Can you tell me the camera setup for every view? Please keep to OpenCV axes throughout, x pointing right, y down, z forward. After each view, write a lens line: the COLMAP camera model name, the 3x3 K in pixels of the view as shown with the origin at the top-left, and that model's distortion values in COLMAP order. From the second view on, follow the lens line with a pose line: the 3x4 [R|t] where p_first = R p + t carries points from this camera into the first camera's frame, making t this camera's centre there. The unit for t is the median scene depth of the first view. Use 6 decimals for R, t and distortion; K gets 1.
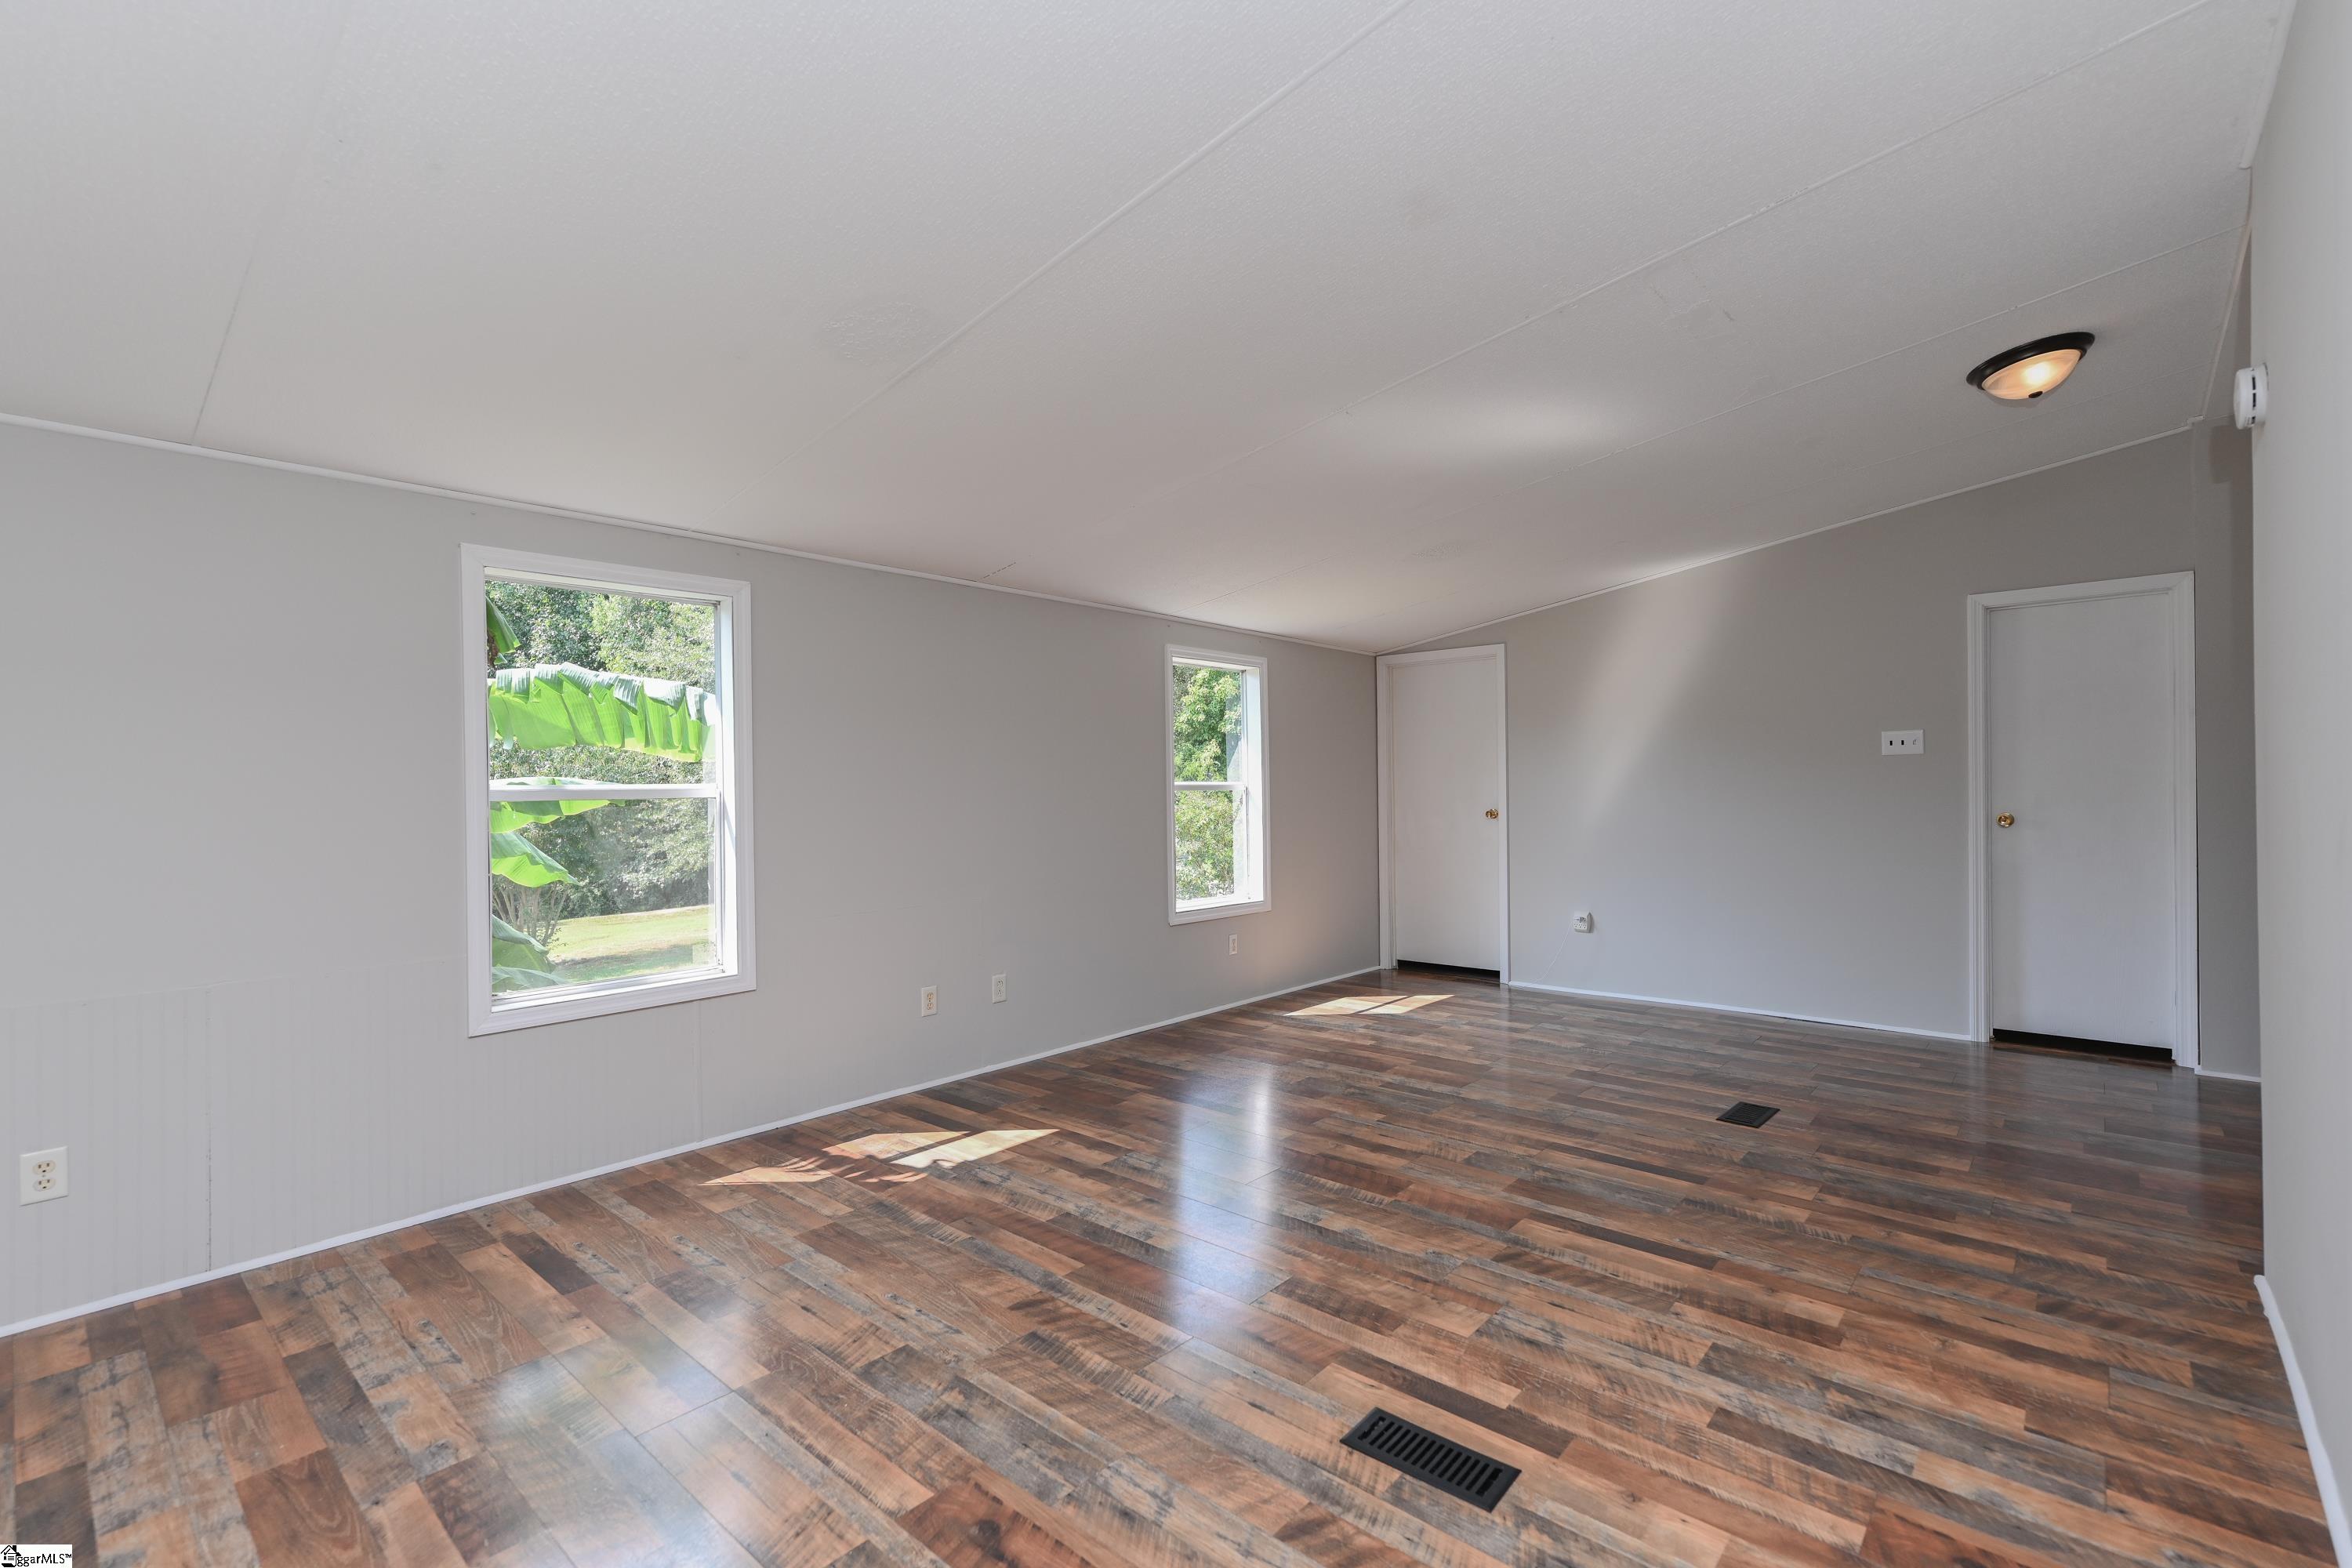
lens RADIAL K [[1031.0, 0, 1181.8], [0, 1031.0, 810.3], [0, 0, 1]] dist [0.006532, 0.000107]
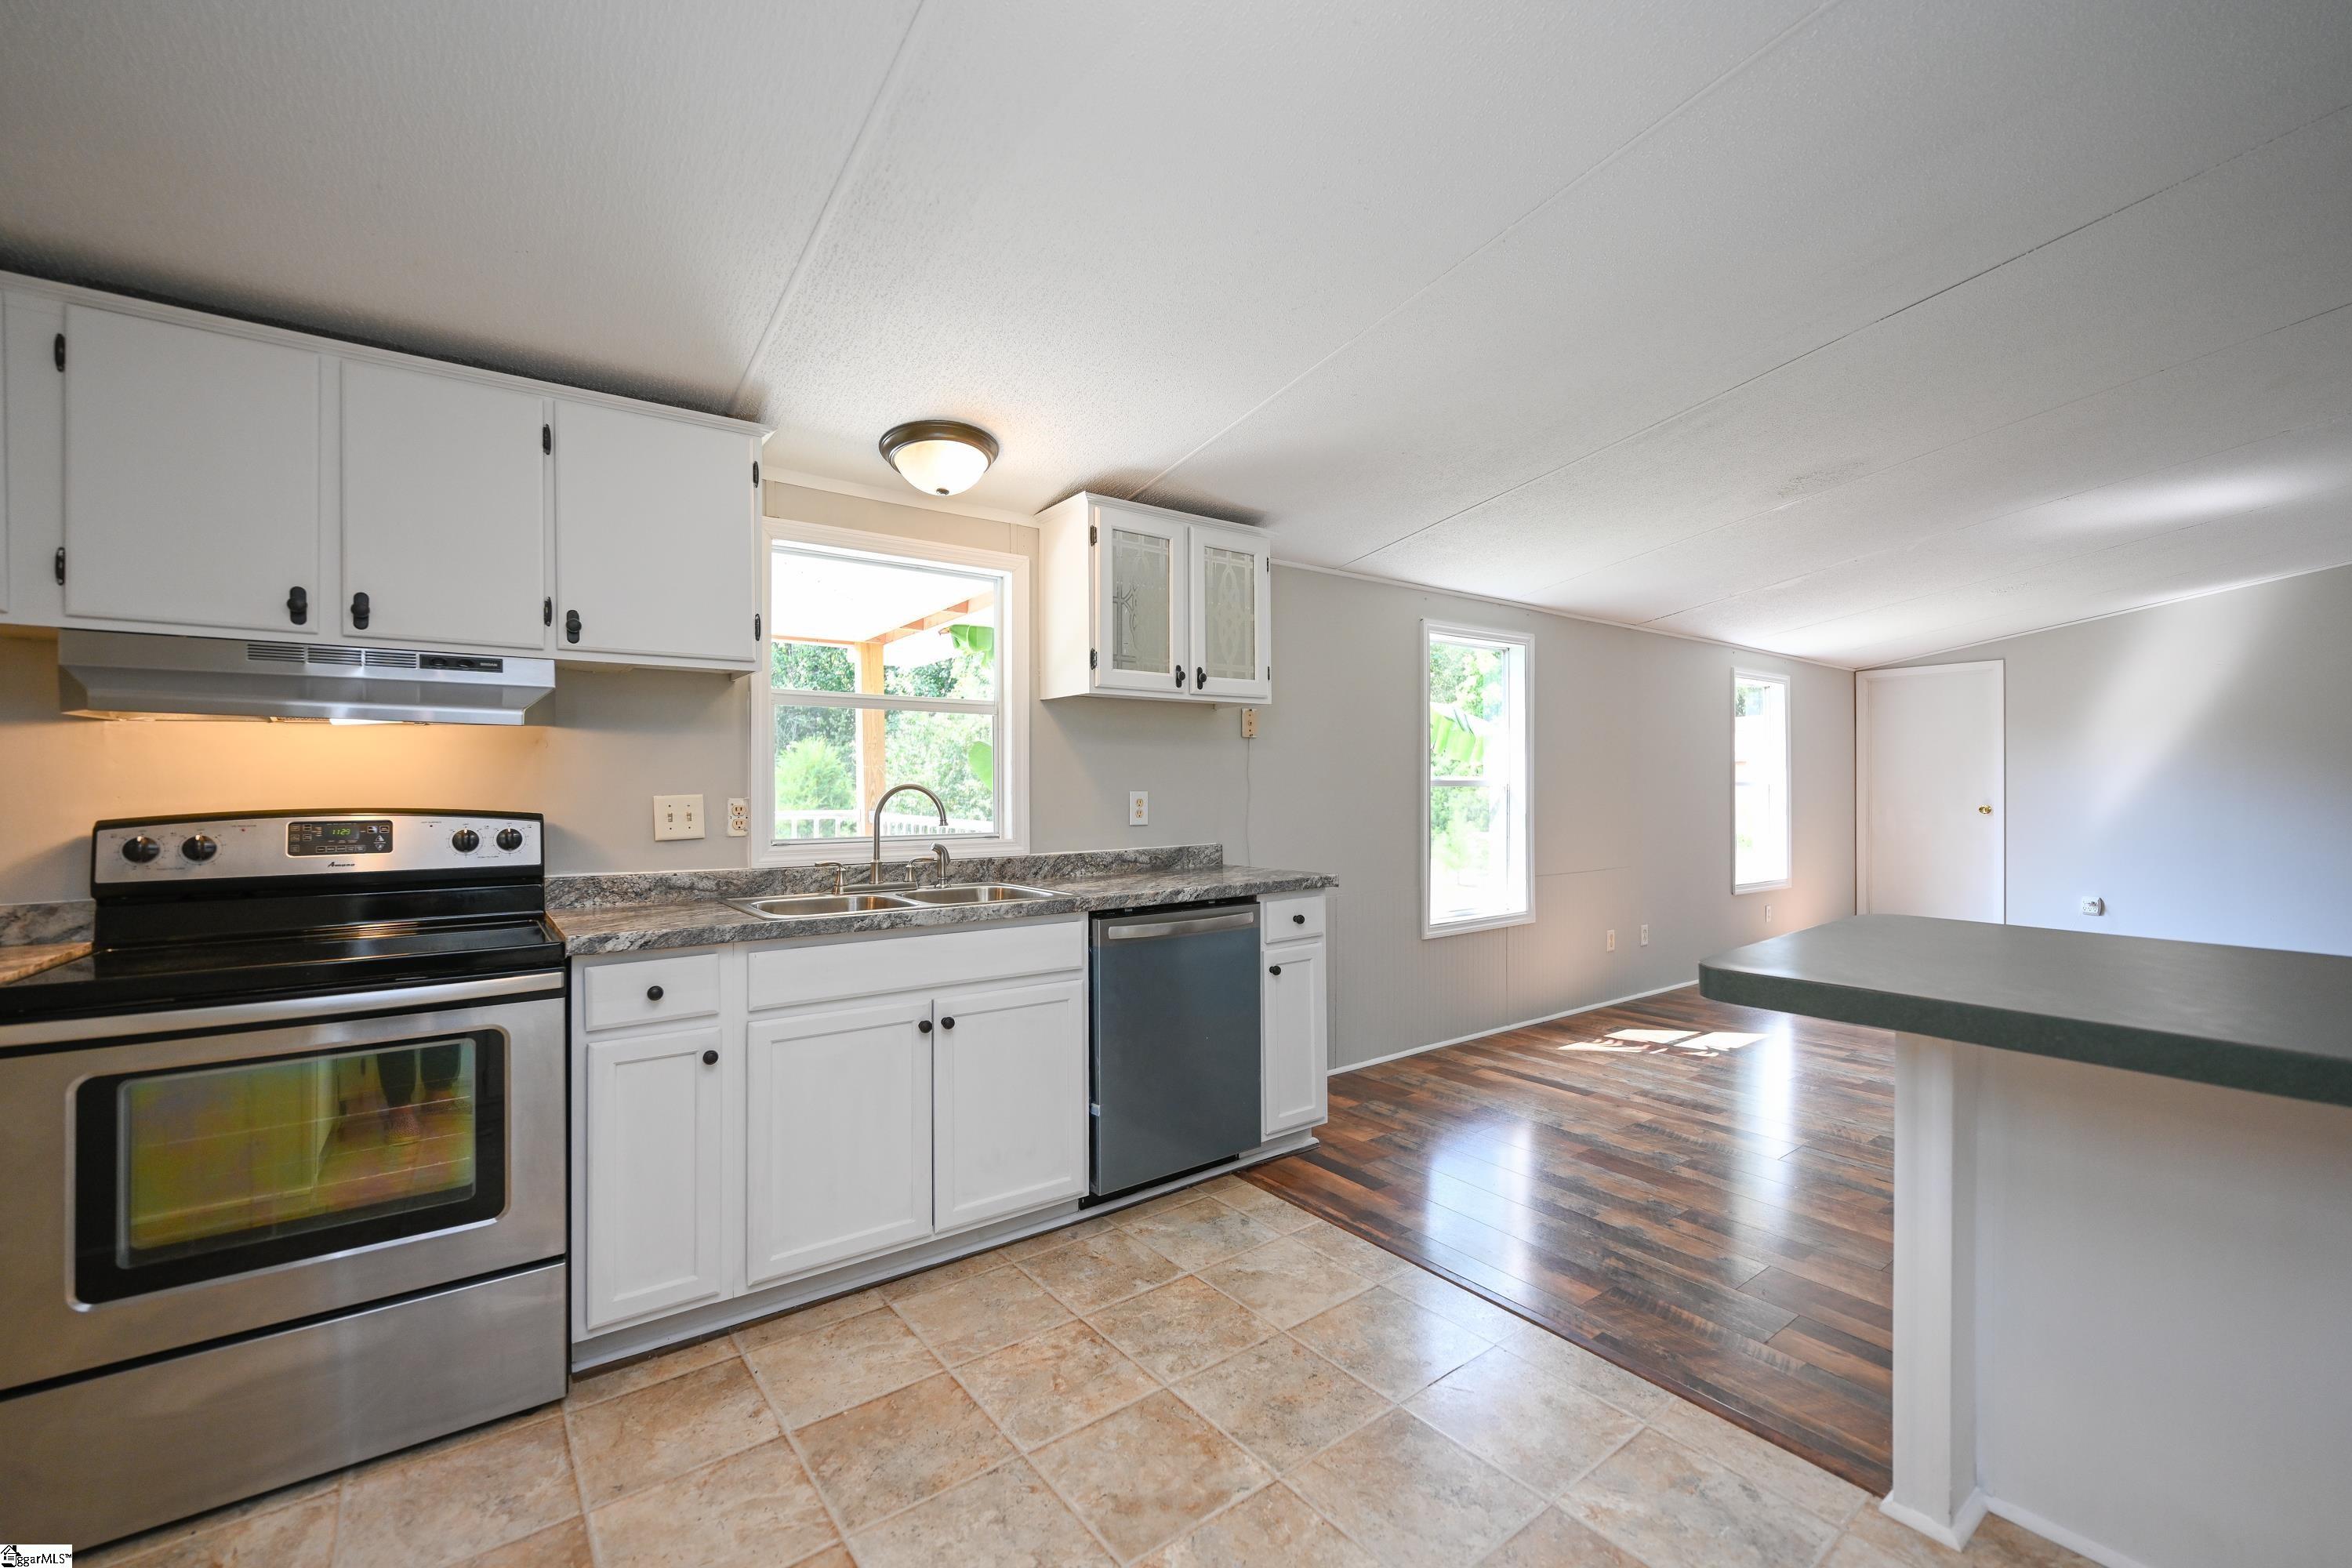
lens RADIAL K [[971.0, 0, 1179.0], [0, 971.0, 787.4], [0, 0, 1]] dist [0.001185, 0.000094]
pose [[0.979608, 0.009596, -0.200688, -0.697791], [-0.013849, 0.999708, -0.019799, 0.023380], [0.200440, 0.022175, 0.979455, -0.459925]]
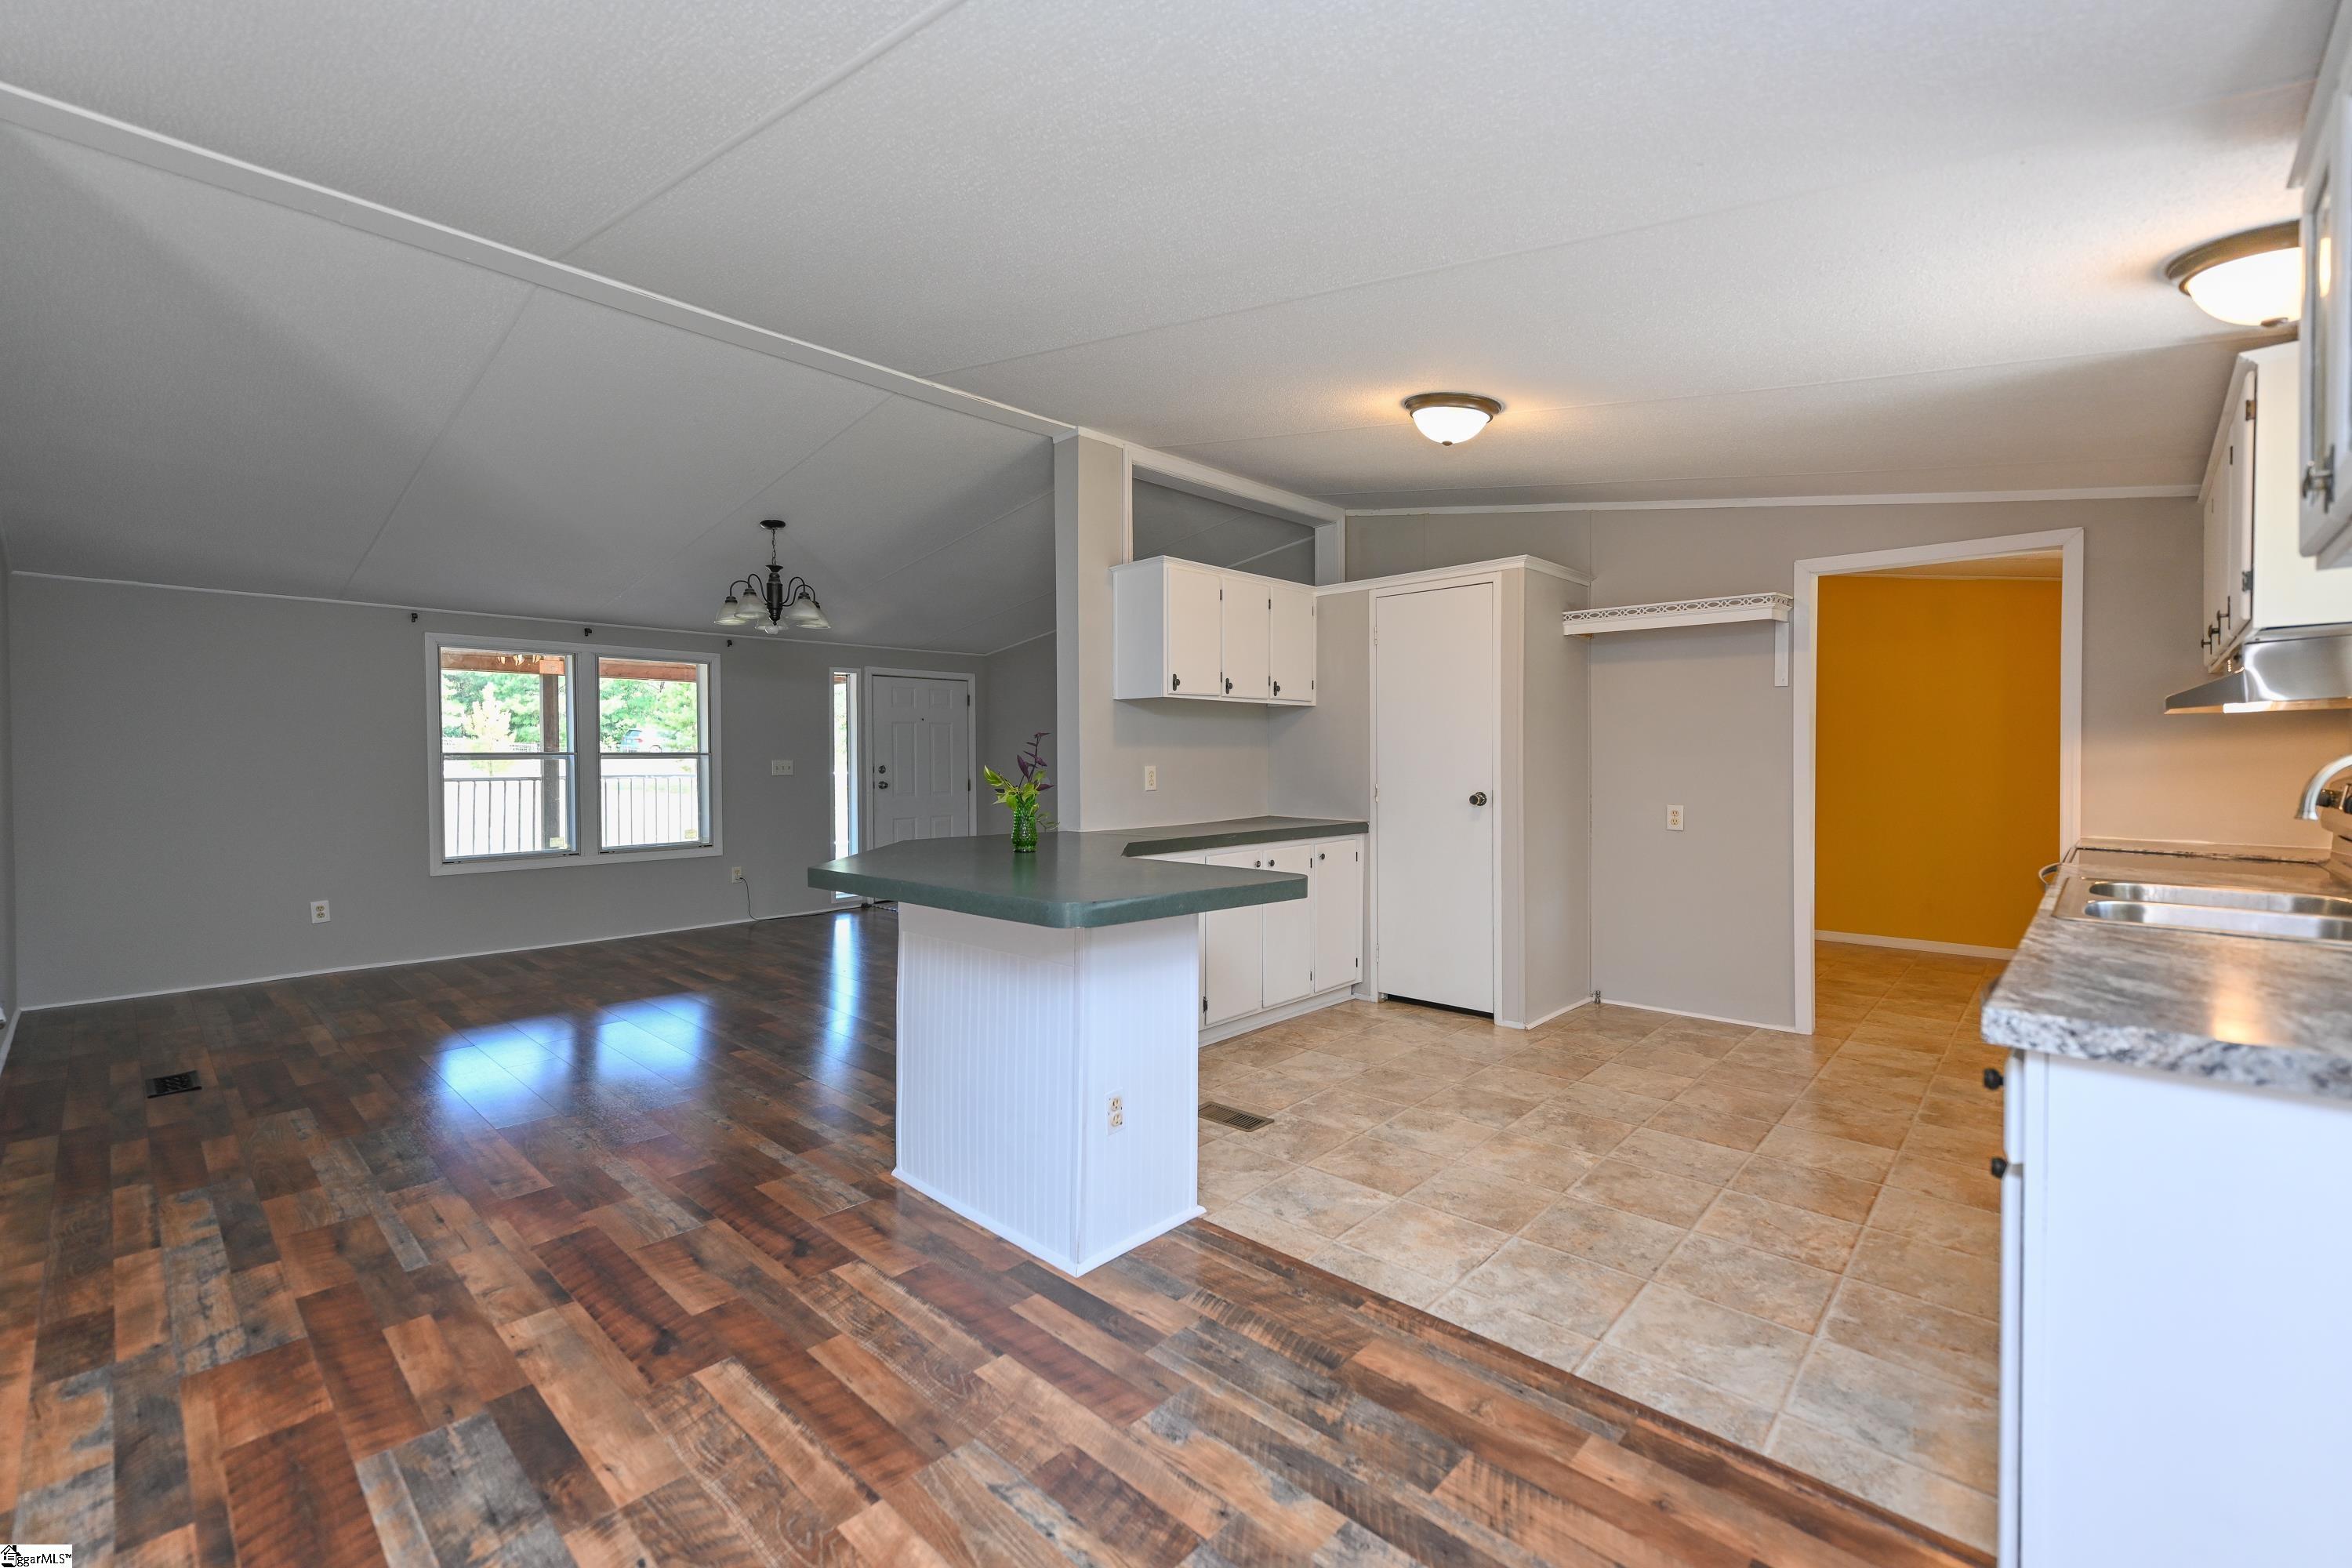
lens RADIAL K [[983.4, 0, 1165.2], [0, 983.4, 769.7], [0, 0, 1]] dist [0.010866, 0.000239]
pose [[-0.998848, 0.014541, 0.045734, -0.454952], [0.016239, 0.999184, 0.036992, -0.015205], [-0.045159, 0.037692, -0.998269, 0.892312]]
